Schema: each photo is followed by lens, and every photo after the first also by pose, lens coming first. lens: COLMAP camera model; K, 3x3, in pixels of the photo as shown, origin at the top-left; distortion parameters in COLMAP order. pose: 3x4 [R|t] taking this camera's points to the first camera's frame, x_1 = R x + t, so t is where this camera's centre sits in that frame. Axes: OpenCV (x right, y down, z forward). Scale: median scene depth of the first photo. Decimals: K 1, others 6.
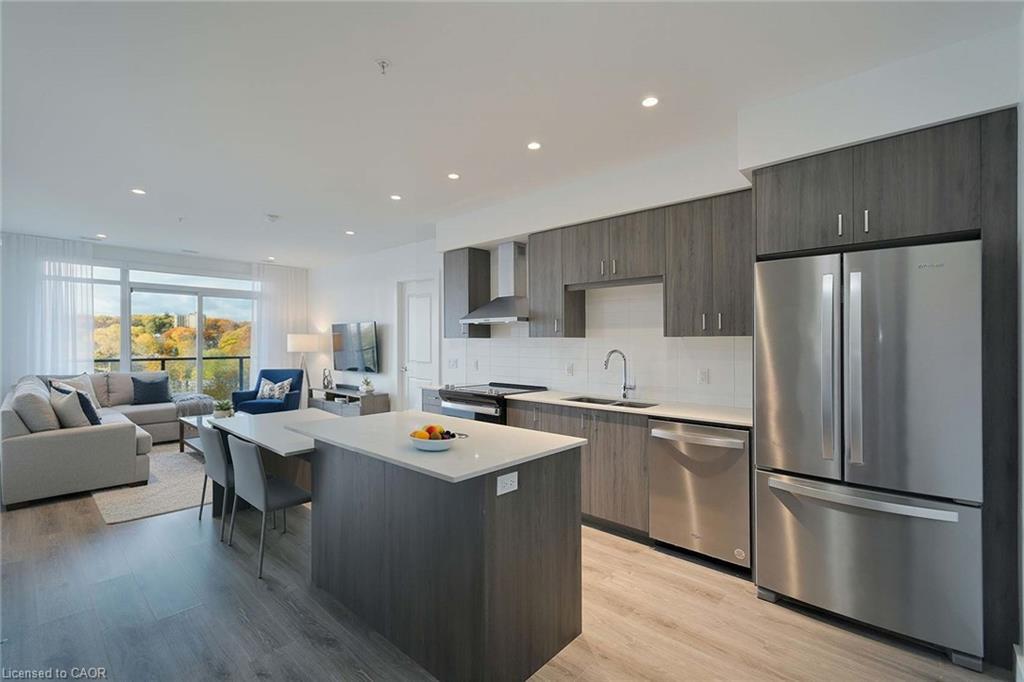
lens RADIAL K [[471.9, 0, 508.3], [0, 471.9, 342.1], [0, 0, 1]] dist [0.012003, 0.000289]
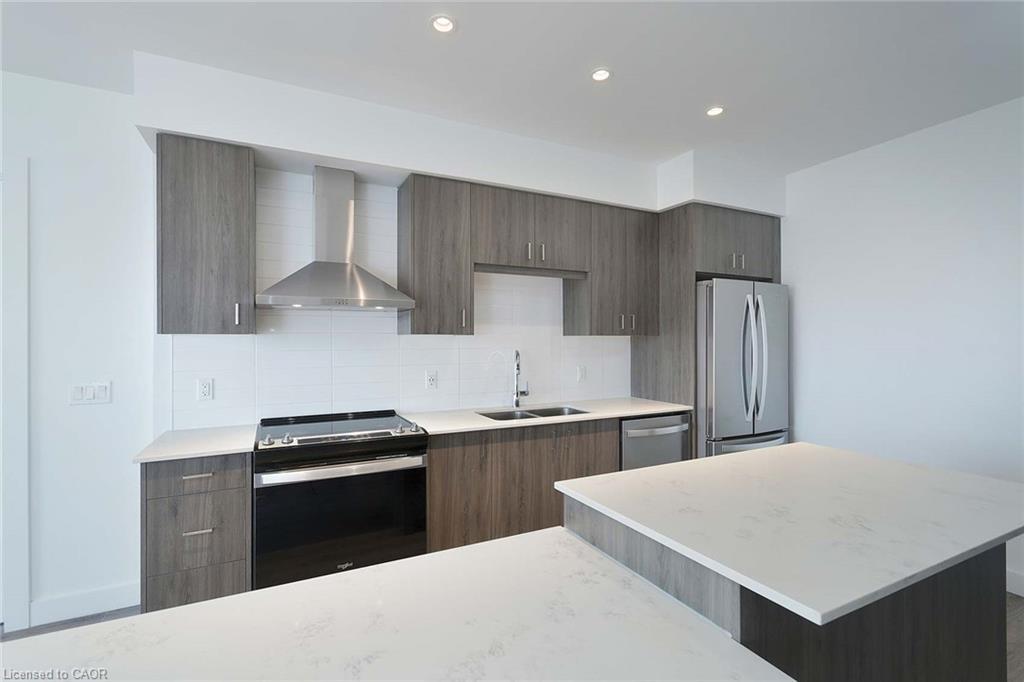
lens RADIAL K [[471.9, 0, 512.6], [0, 471.9, 332.5], [0, 0, 1]] dist [0.012003, 0.000289]
pose [[0.333810, 0.007652, 0.942609, -0.566690], [0.000032, 0.999967, -0.008129, -0.008059], [-0.942640, 0.002744, 0.333799, 0.728446]]
